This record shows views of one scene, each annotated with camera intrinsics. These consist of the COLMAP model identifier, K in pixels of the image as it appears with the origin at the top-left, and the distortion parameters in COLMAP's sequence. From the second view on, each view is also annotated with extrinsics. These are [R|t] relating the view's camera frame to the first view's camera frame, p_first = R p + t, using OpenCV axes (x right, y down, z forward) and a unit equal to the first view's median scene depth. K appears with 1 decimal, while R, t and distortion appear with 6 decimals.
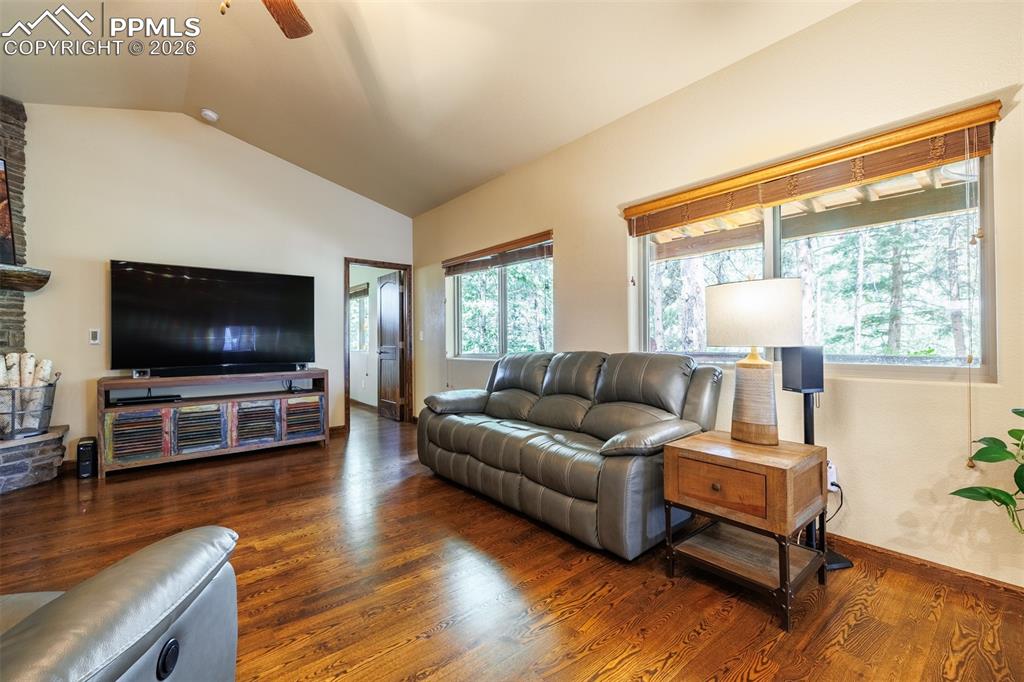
lens RADIAL K [[431.0, 0, 510.6], [0, 431.0, 337.2], [0, 0, 1]] dist [0.001231, -0.000190]
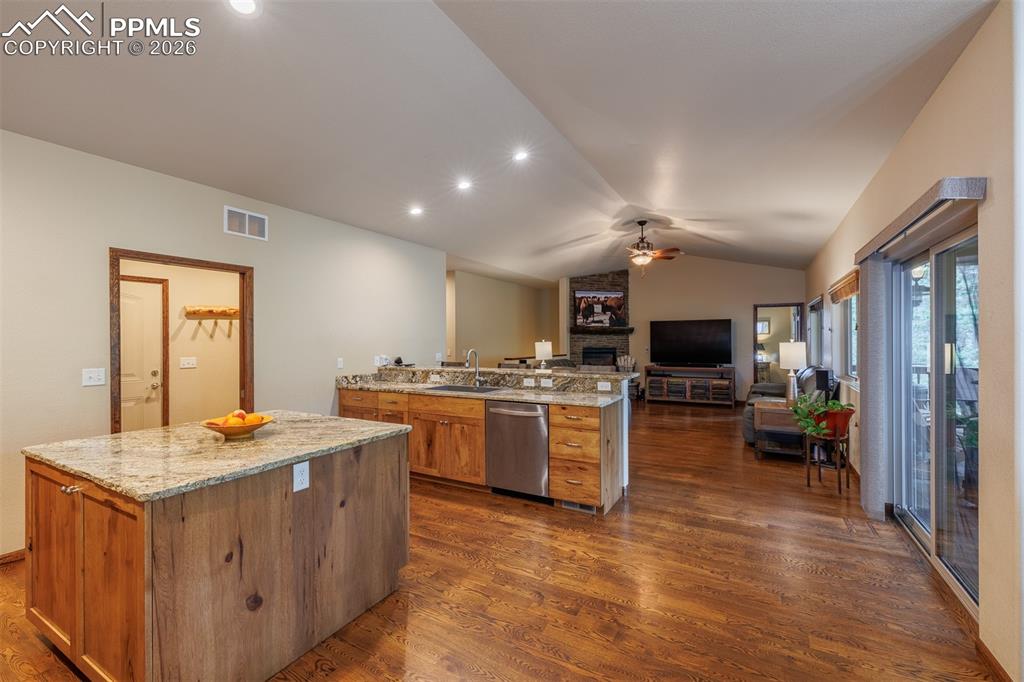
lens RADIAL K [[431.0, 0, 512.1], [0, 431.0, 339.5], [0, 0, 1]] dist [0.001231, -0.000190]
pose [[0.358000, 0.004525, -0.933711, 1.180169], [0.007159, 0.999946, 0.007590, -0.087642], [0.933694, -0.009402, 0.357948, -0.701453]]
